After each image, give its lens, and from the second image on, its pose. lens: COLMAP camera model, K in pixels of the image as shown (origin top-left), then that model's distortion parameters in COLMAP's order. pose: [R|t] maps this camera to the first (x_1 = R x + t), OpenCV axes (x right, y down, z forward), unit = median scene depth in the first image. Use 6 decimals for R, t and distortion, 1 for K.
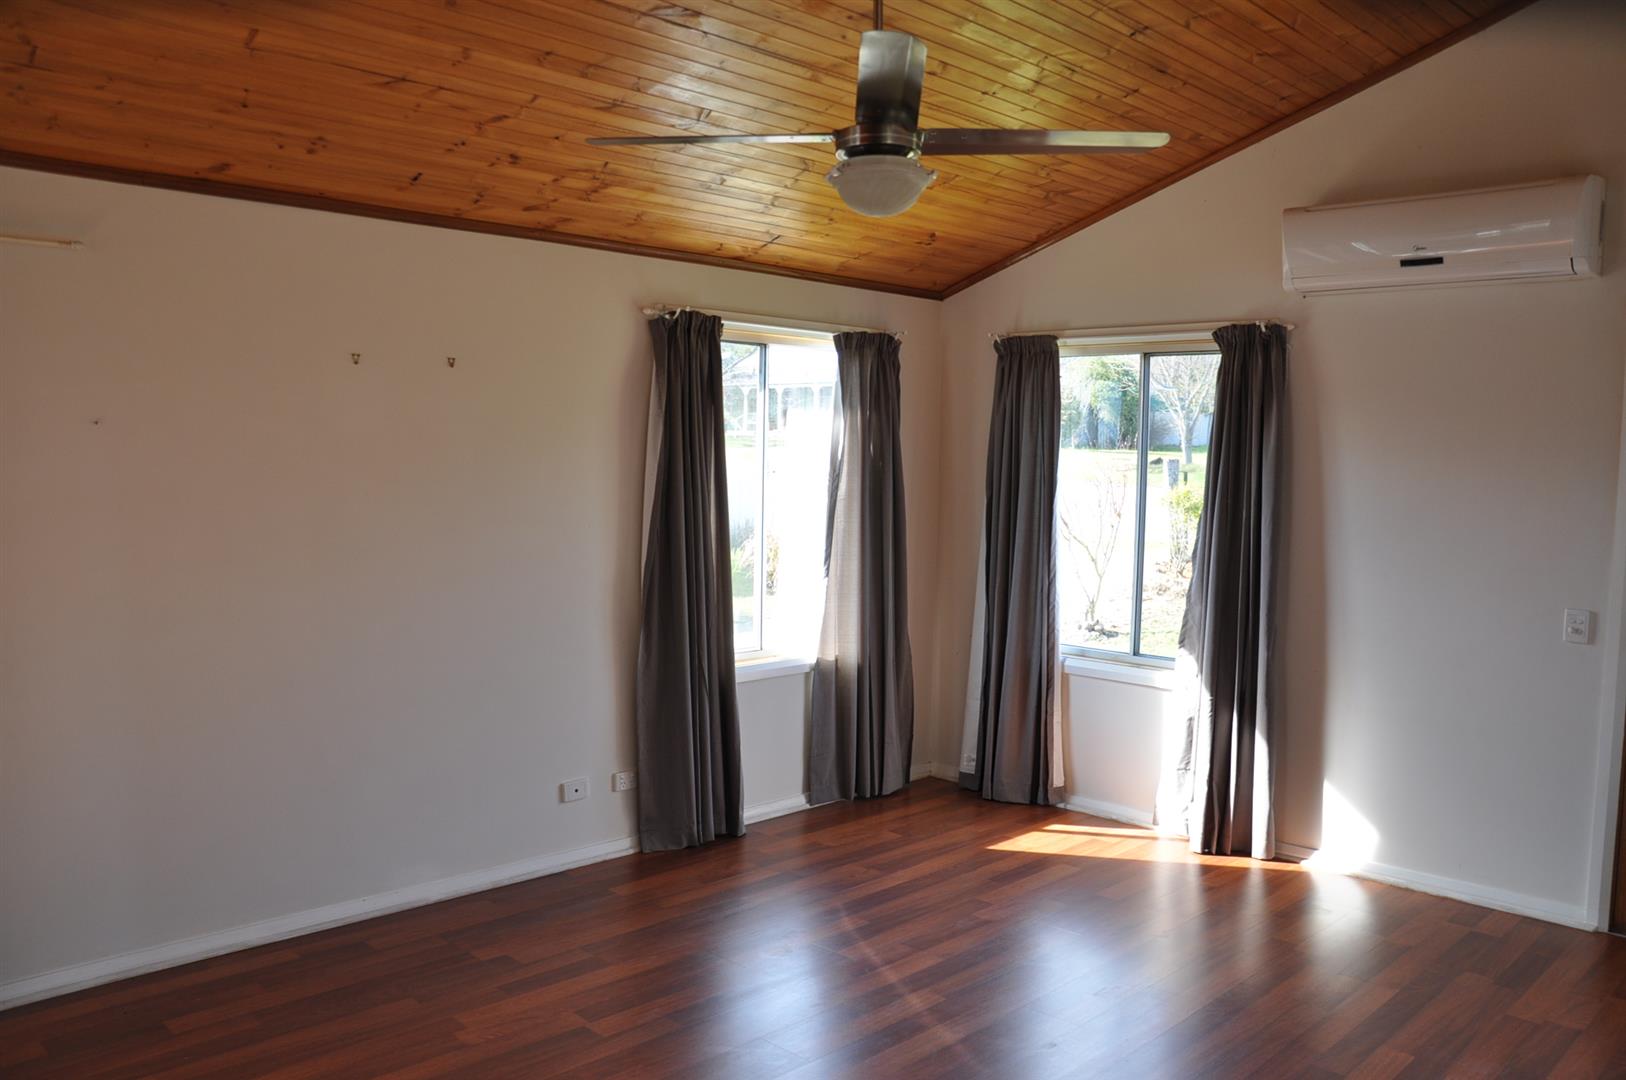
lens RADIAL K [[1286.6, 0, 812.6], [0, 1286.6, 537.4], [0, 0, 1]] dist [-0.085509, 0.047932]
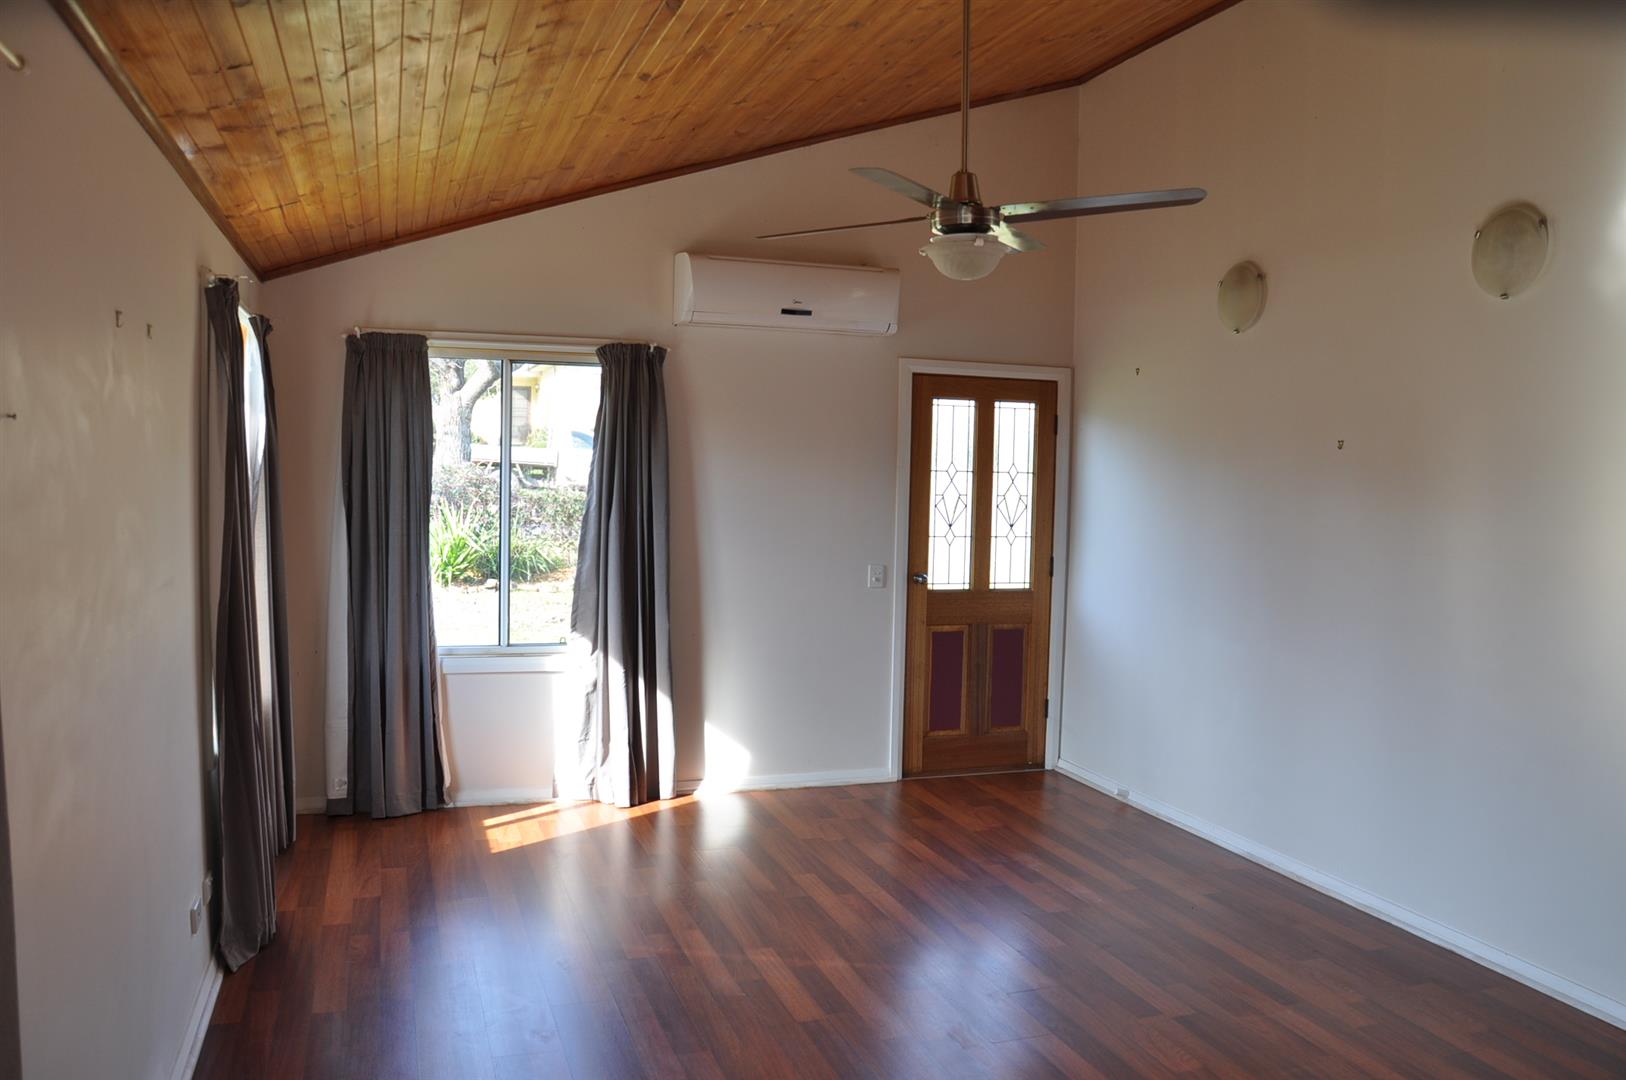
lens RADIAL K [[1286.6, 0, 813.9], [0, 1286.6, 541.7], [0, 0, 1]] dist [-0.085509, 0.047932]
pose [[0.465781, -0.060363, 0.882839, -0.604444], [0.045878, 0.997976, 0.044031, -0.031067], [-0.883710, 0.019994, 0.467608, 0.305738]]
